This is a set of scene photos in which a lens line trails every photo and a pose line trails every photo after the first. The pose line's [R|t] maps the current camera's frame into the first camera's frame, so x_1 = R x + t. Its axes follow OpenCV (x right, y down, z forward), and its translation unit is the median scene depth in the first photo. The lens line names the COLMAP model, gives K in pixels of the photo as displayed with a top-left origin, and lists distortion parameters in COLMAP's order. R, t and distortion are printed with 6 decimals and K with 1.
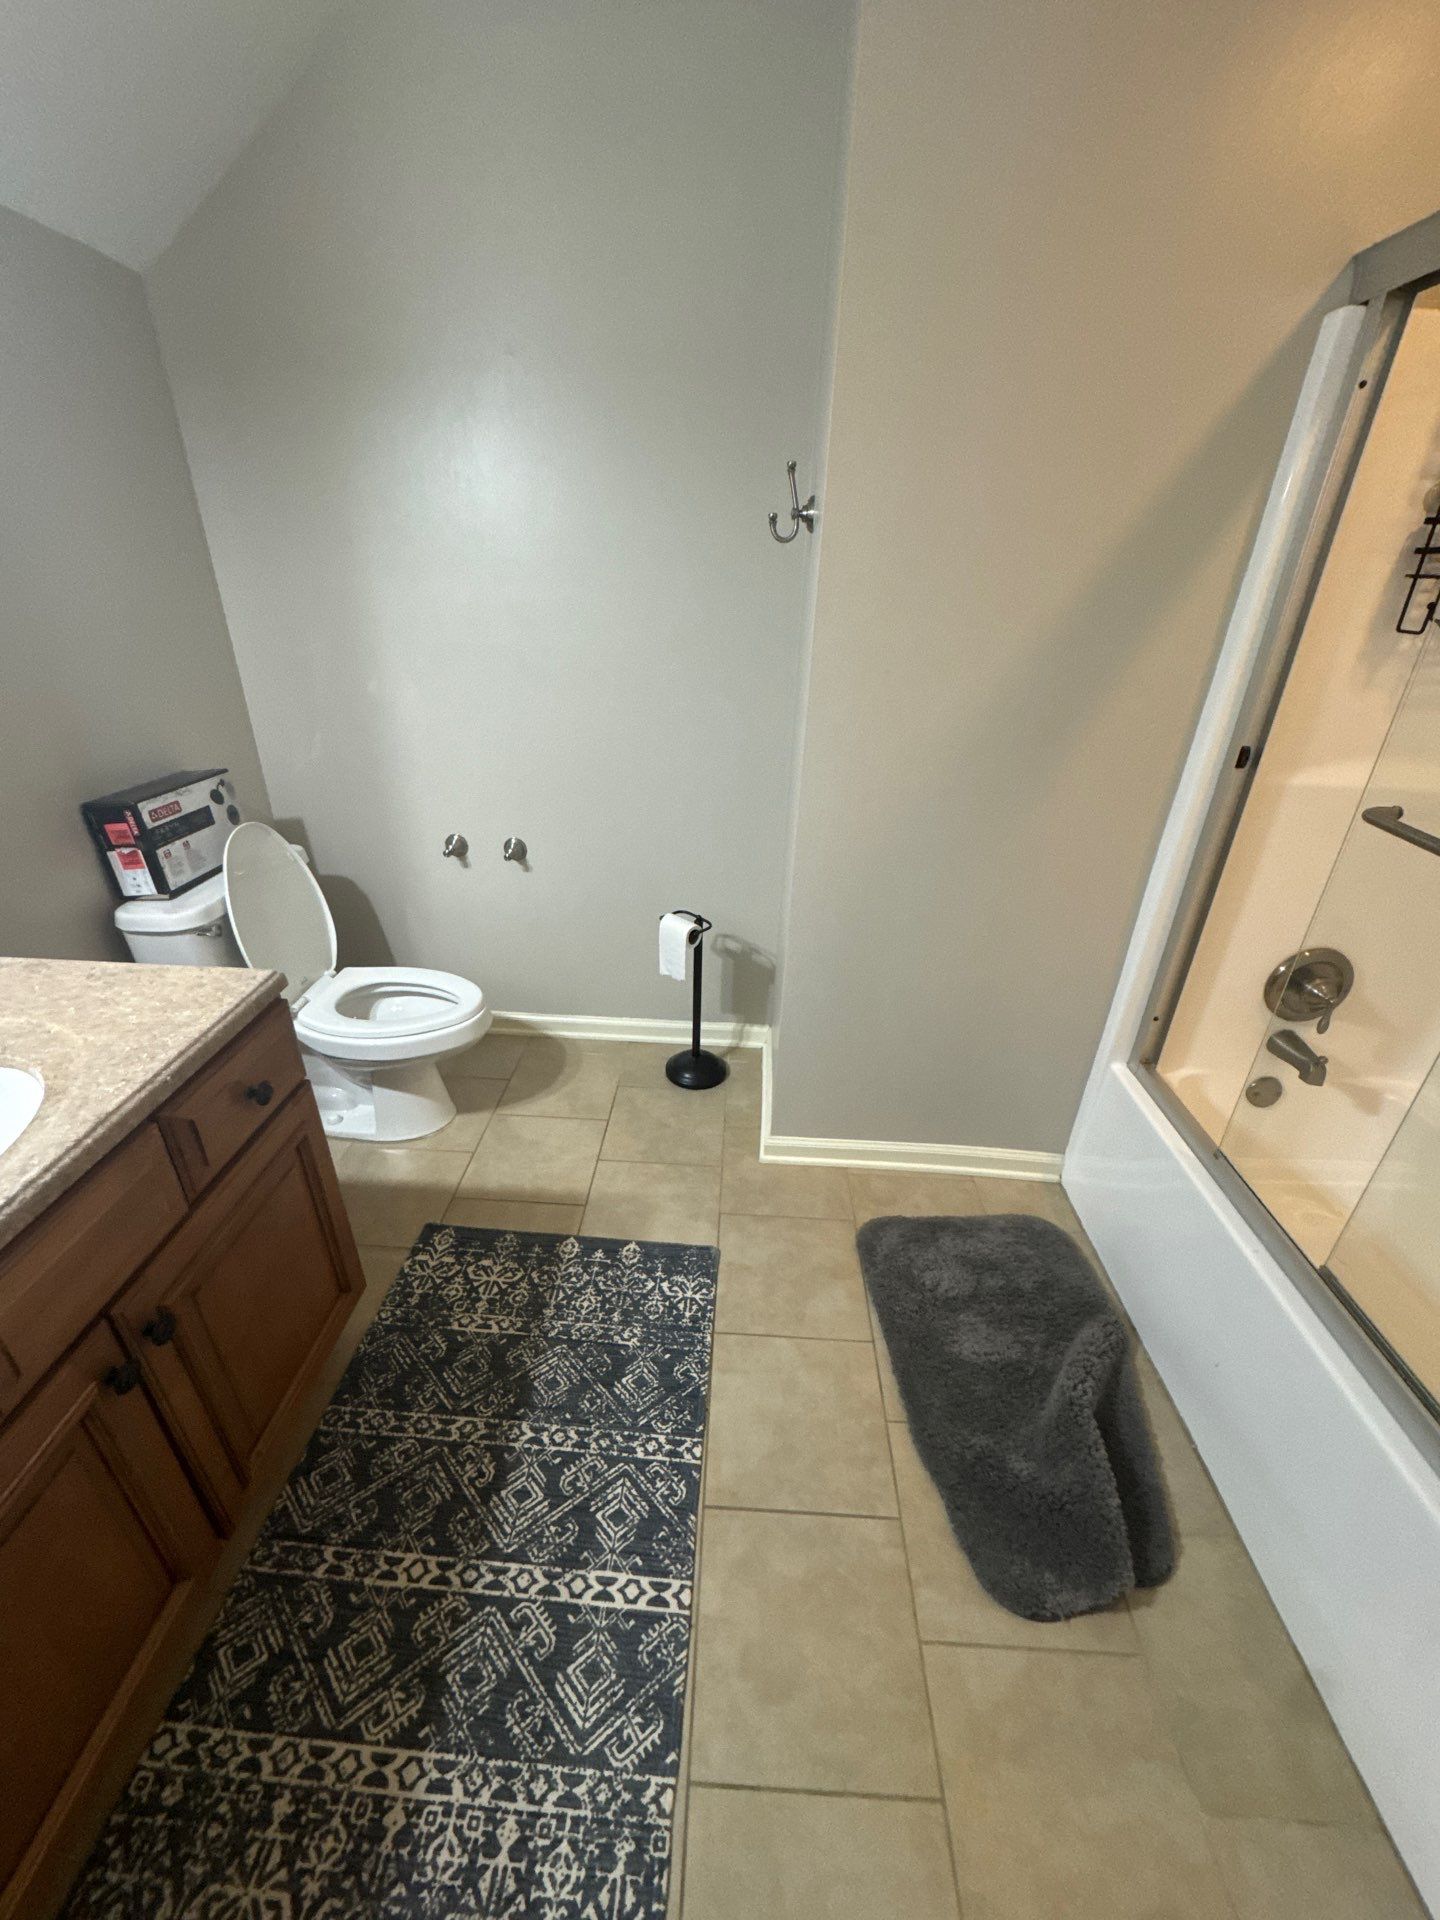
lens RADIAL K [[759.9, 0, 720.0], [0, 759.9, 960.0], [0, 0, 1]] dist [-0.004054, -0.000211]
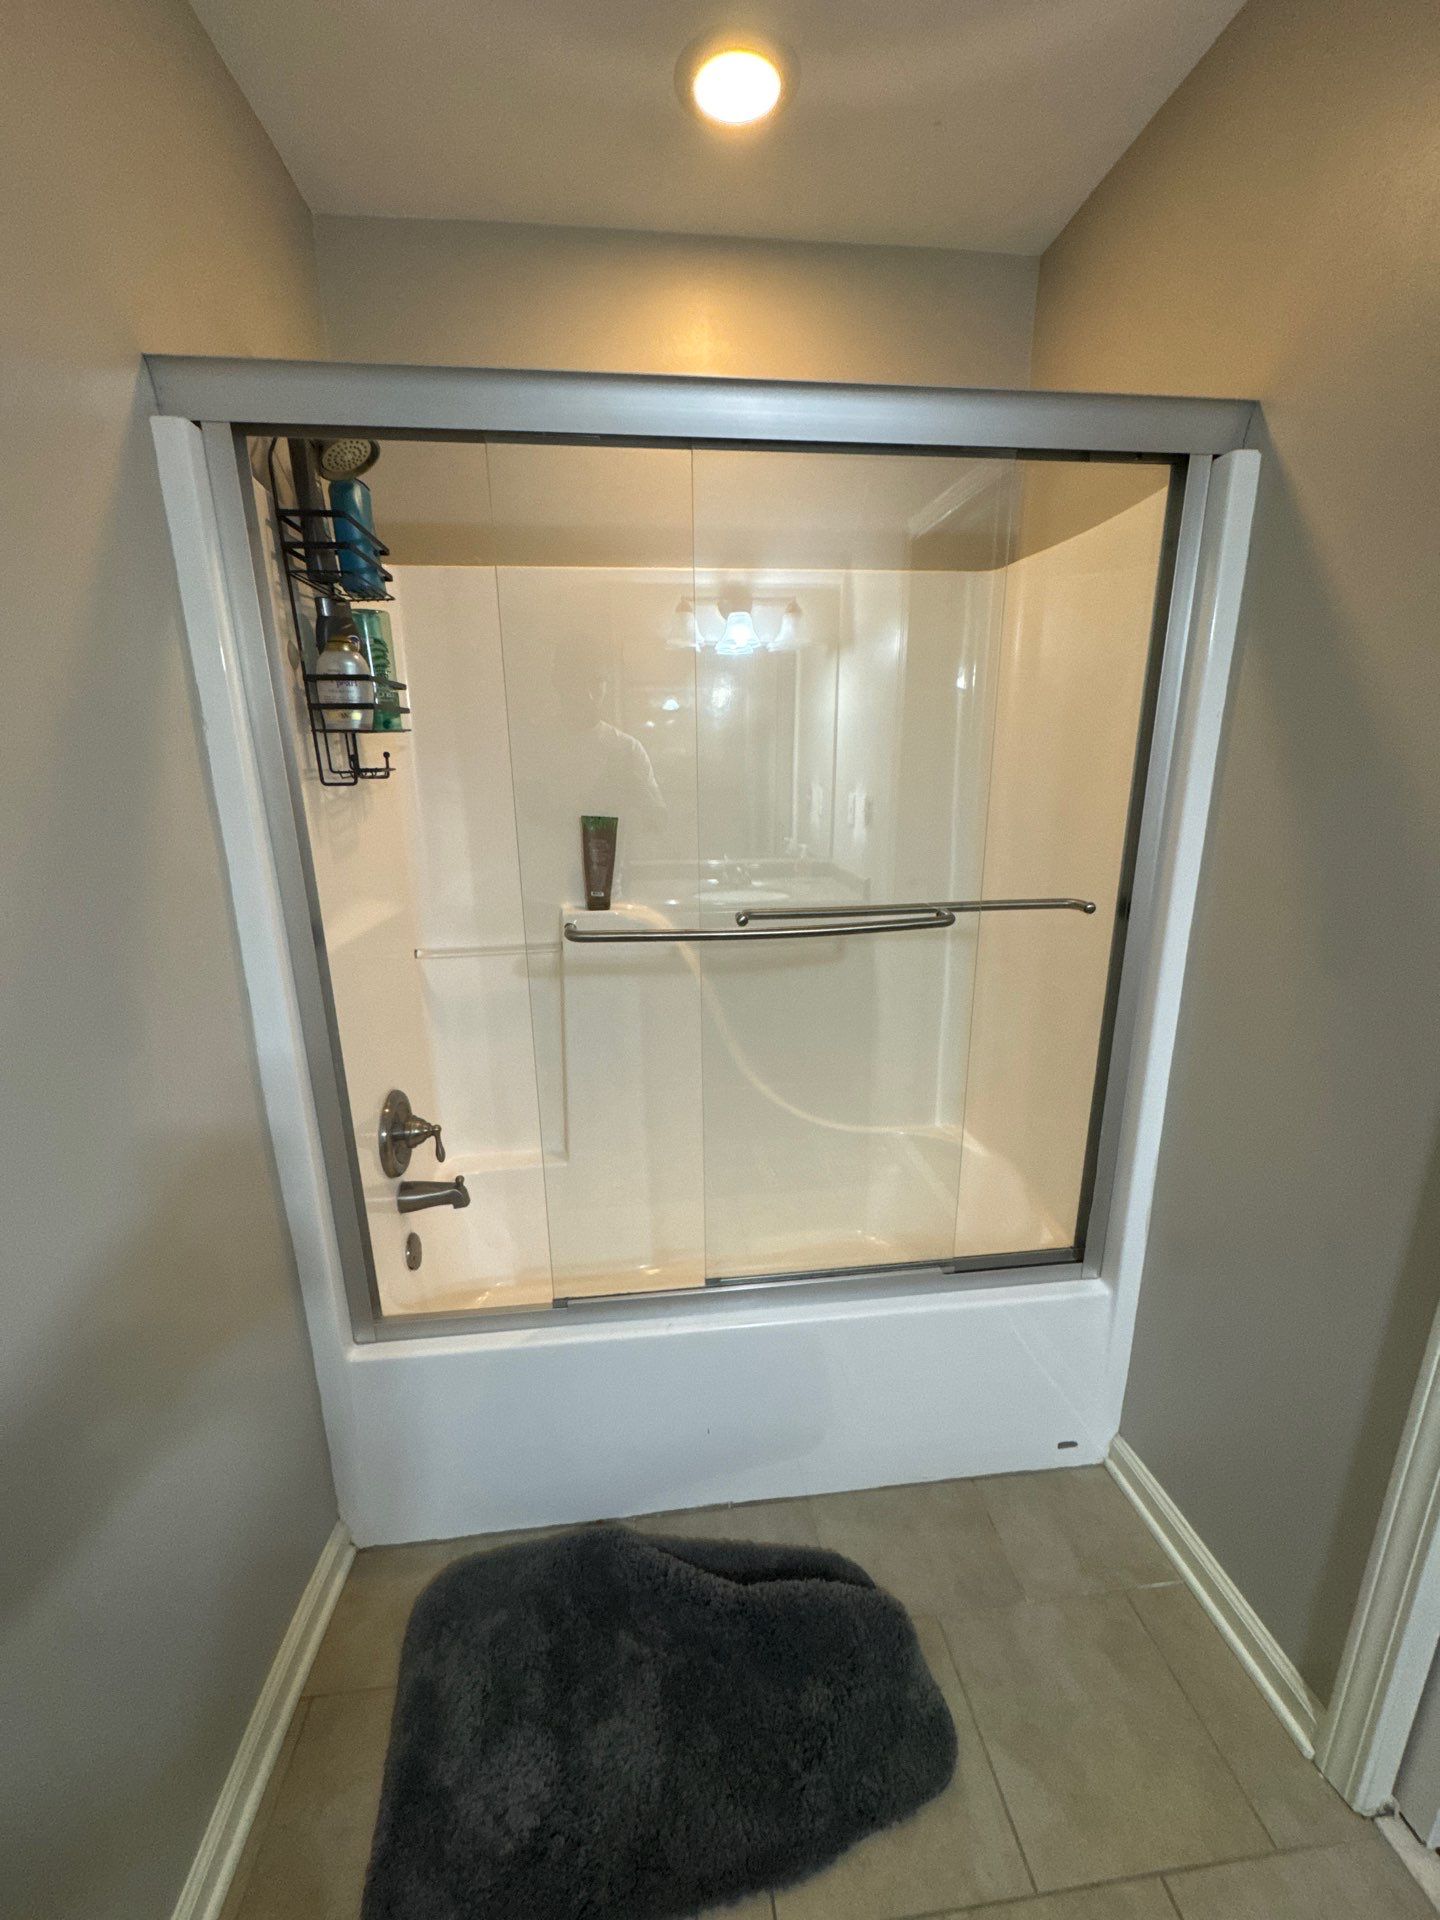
lens RADIAL K [[766.1, 0, 720.0], [0, 766.1, 960.0], [0, 0, 1]] dist [-0.002874, -0.000117]
pose [[-0.149072, -0.276722, 0.949317, -0.150376], [0.455641, 0.832825, 0.314315, -0.295964], [-0.877593, 0.479403, 0.001935, 0.604467]]
